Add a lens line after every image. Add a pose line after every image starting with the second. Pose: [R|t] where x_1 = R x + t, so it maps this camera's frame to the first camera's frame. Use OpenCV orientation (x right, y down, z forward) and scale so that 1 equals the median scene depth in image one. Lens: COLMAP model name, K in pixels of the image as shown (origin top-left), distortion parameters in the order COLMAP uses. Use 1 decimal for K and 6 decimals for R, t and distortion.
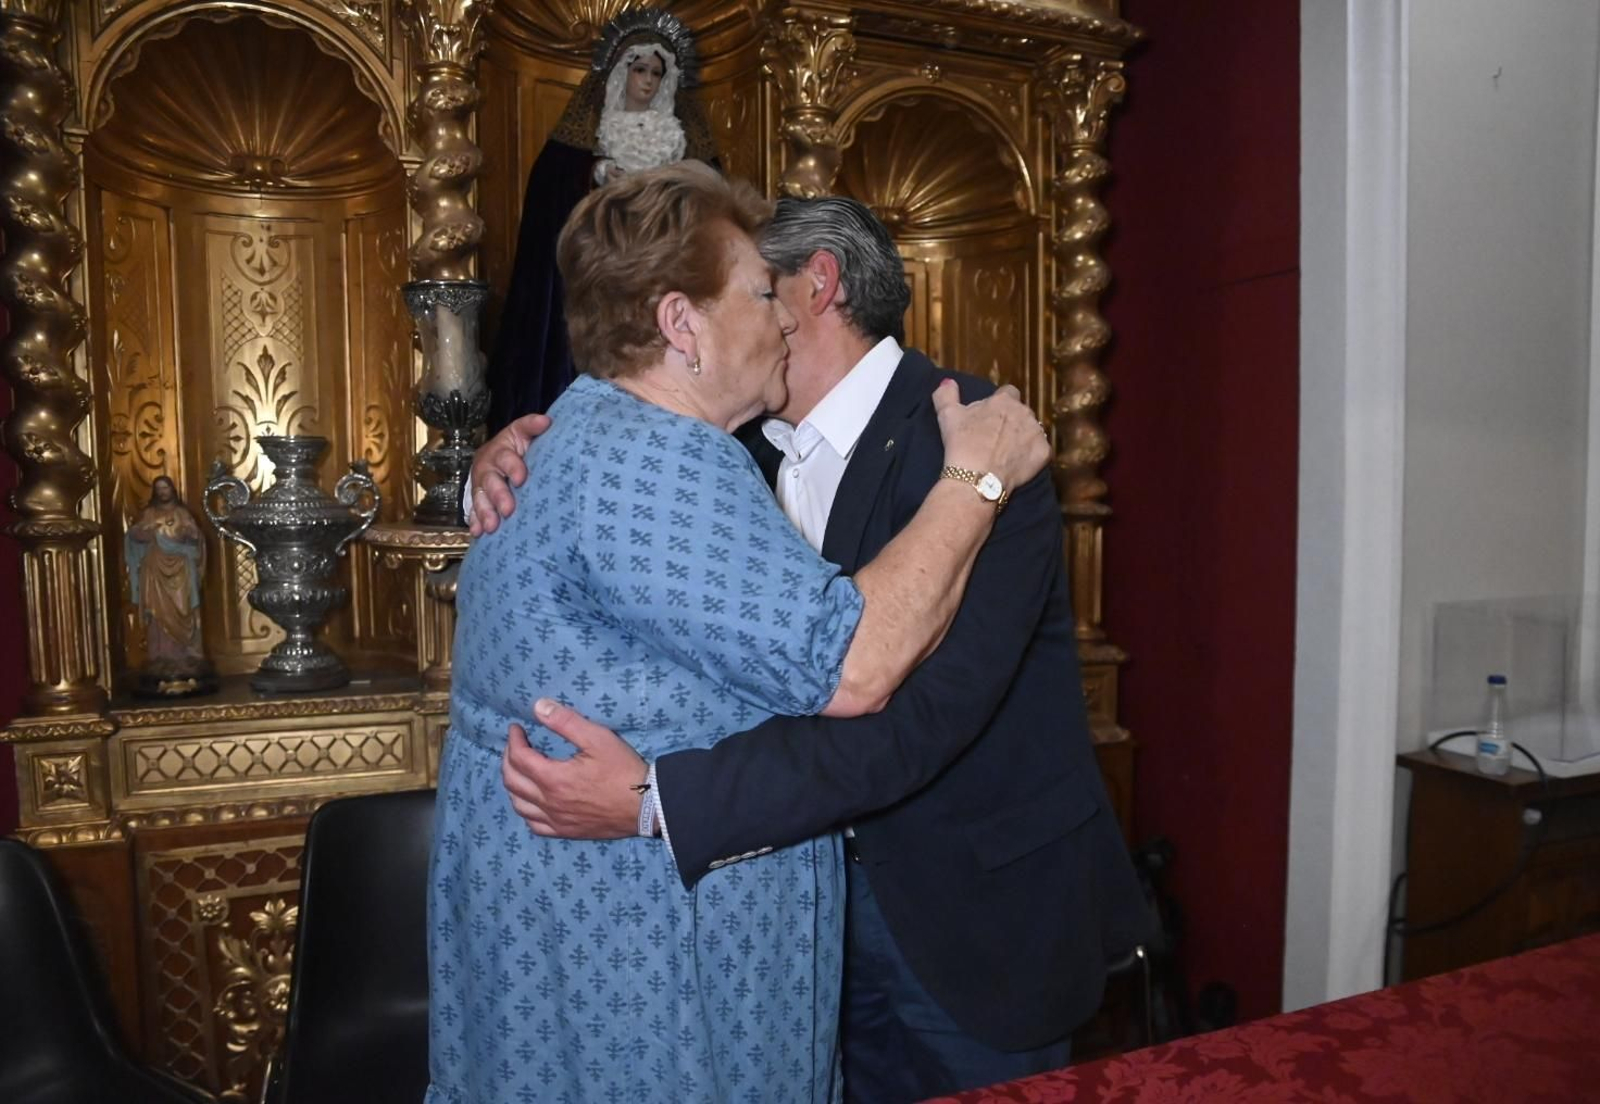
lens RADIAL K [[1190.2, 0, 804.5], [0, 1190.2, 578.3], [0, 0, 1]] dist [-0.125864, 0.106565]
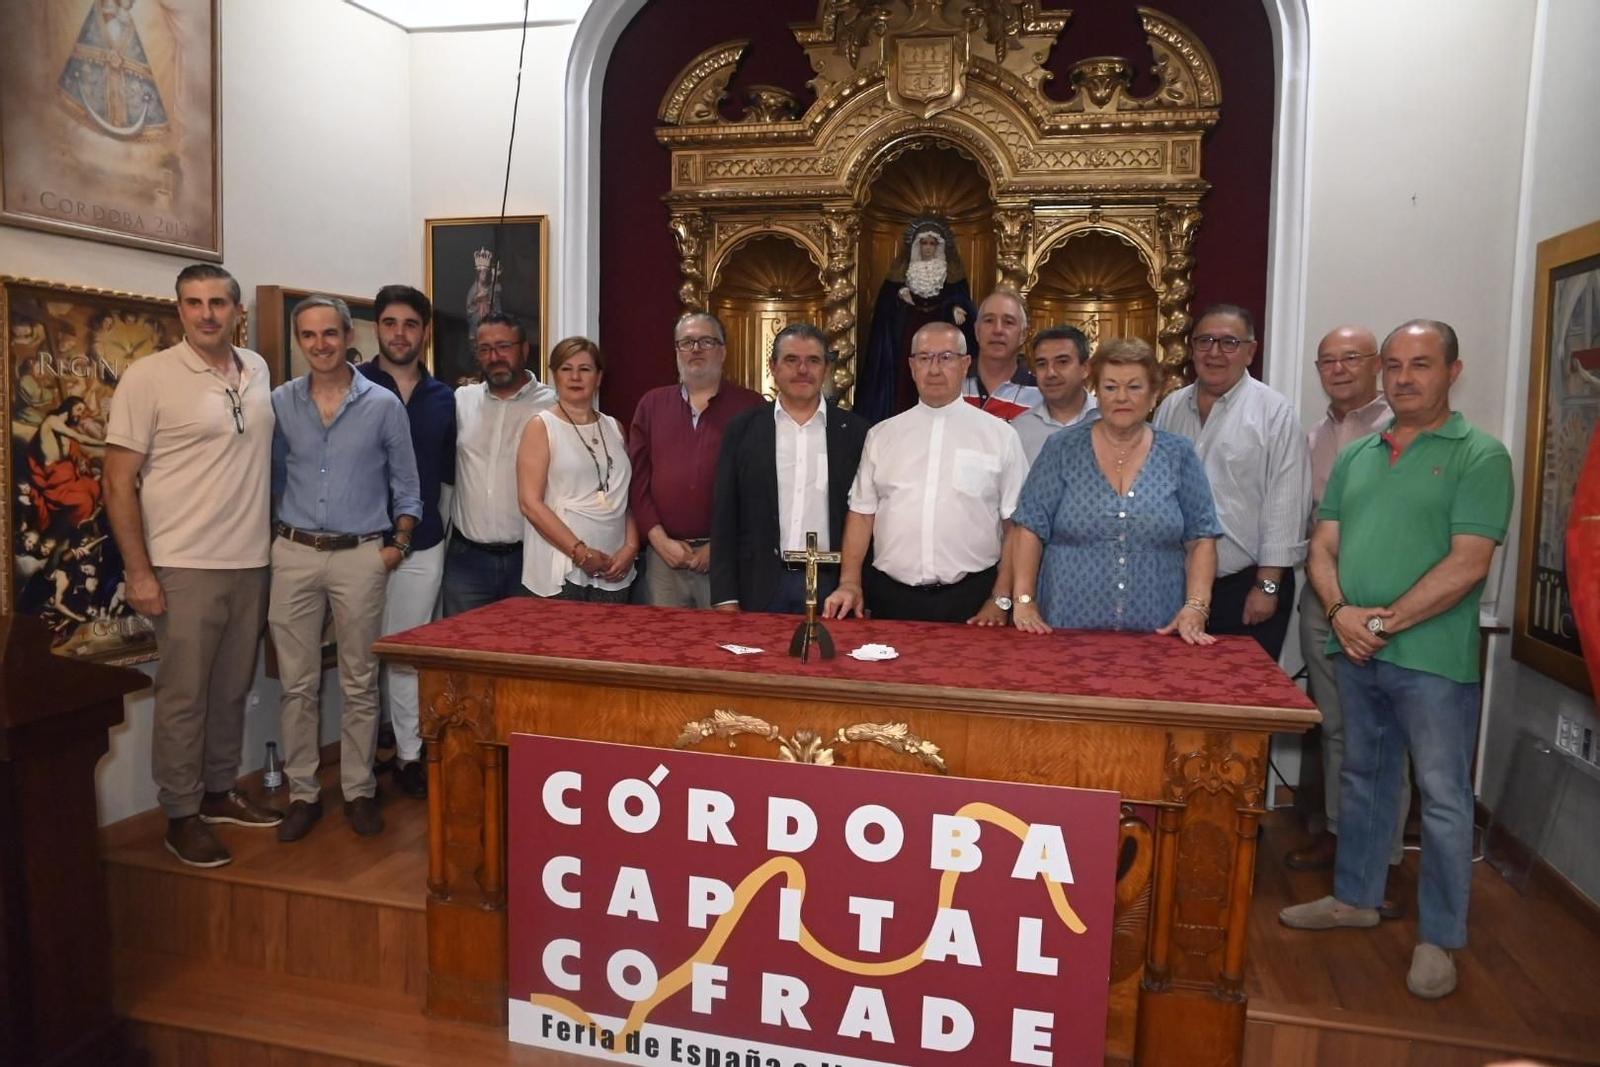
lens RADIAL K [[1079.1, 0, 800.0], [0, 1079.1, 533.5], [0, 0, 1]] dist [-0.120288, 0.091320]
pose [[0.824197, 0.079760, -0.560658, 0.768926], [-0.064095, 0.996809, 0.047585, 0.021107], [0.562664, -0.003284, 0.826679, -0.723713]]
